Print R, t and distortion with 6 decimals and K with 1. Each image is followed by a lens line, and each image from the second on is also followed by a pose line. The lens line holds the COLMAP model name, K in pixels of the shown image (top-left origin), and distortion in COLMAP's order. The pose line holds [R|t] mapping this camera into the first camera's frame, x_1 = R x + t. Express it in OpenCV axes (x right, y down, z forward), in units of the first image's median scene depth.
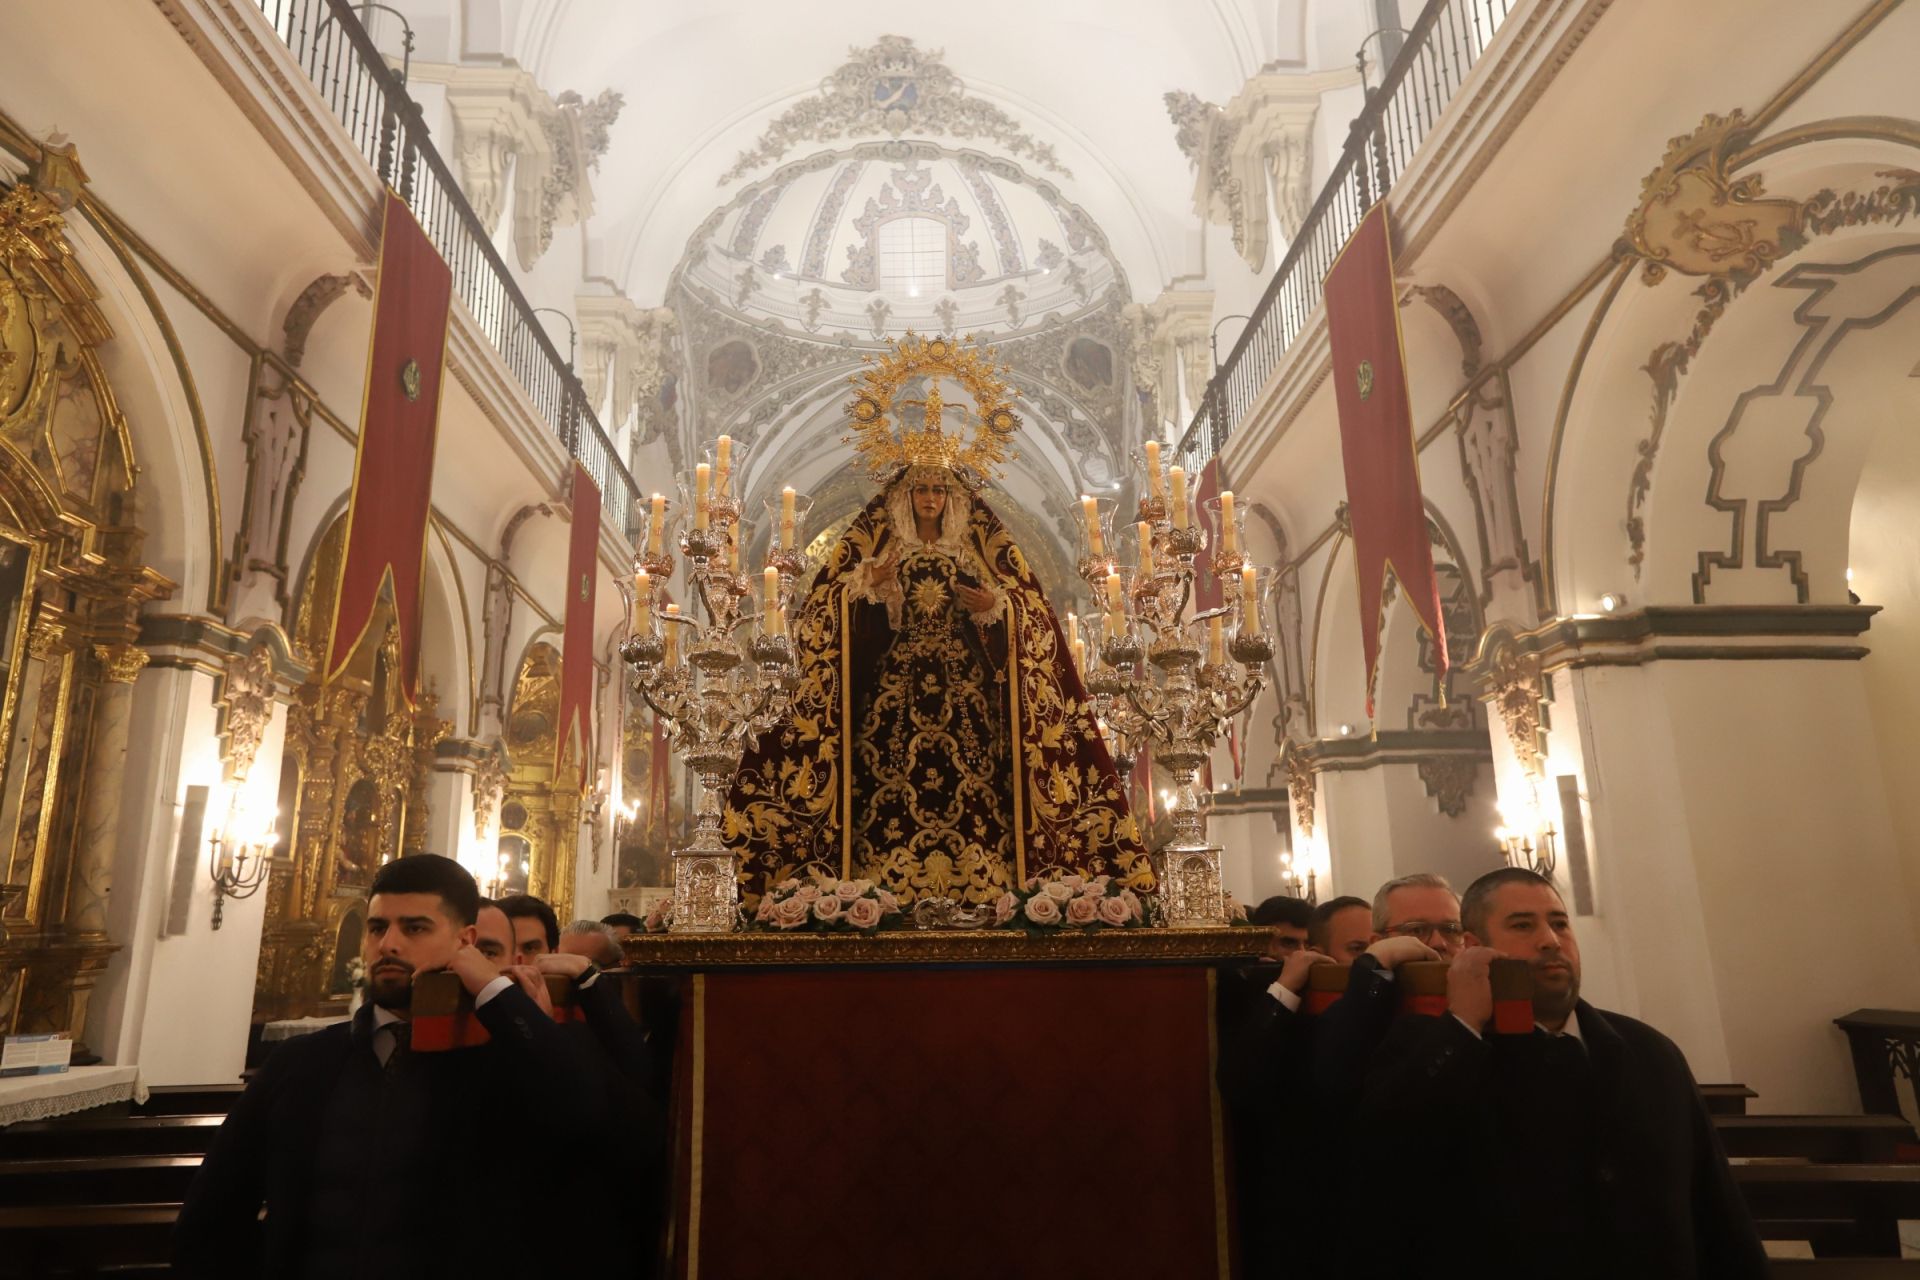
lens RADIAL K [[1243.4, 0, 960.0], [0, 1243.4, 640.0], [0, 0, 1]] dist [-0.077615, -0.000108]
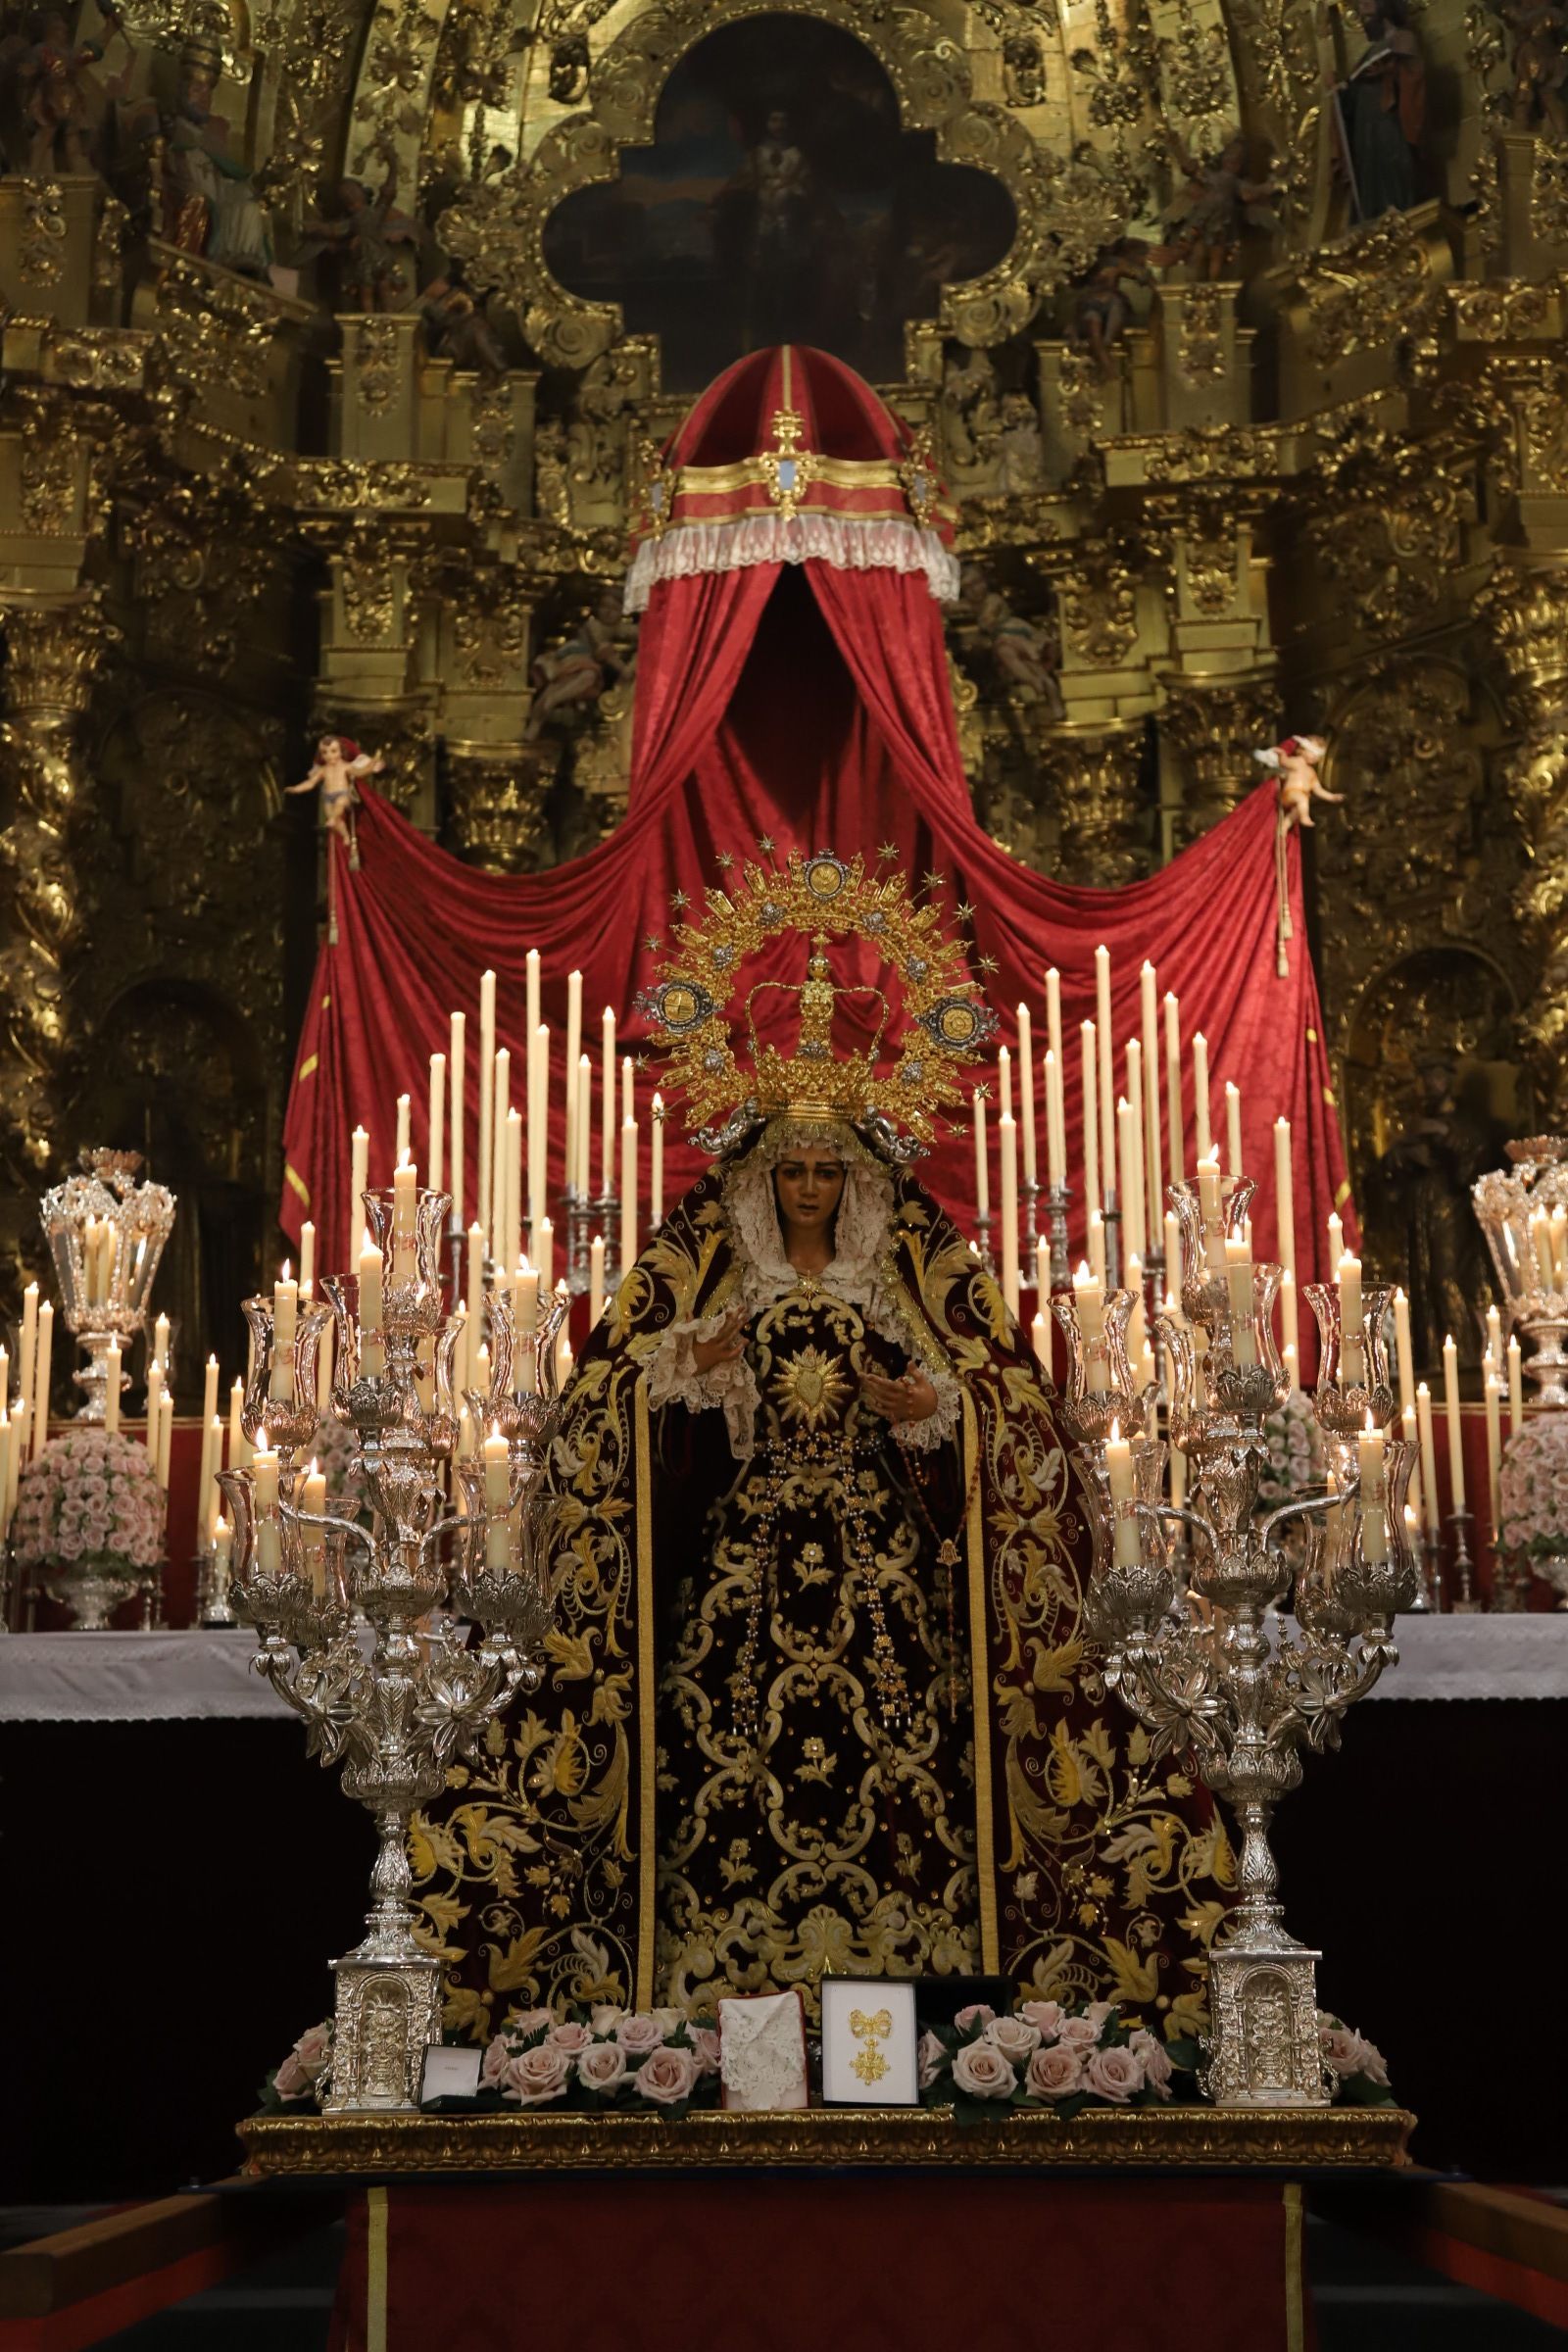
lens RADIAL K [[3468.6, 0, 779.8], [0, 3468.6, 1204.2], [0, 0, 1]] dist [0.181464, -0.041248]
pose [[0.997790, -0.006313, -0.066150, 0.058317], [0.009008, 0.999138, 0.040528, -0.170425], [0.065837, -0.041035, 0.996986, -0.409783]]
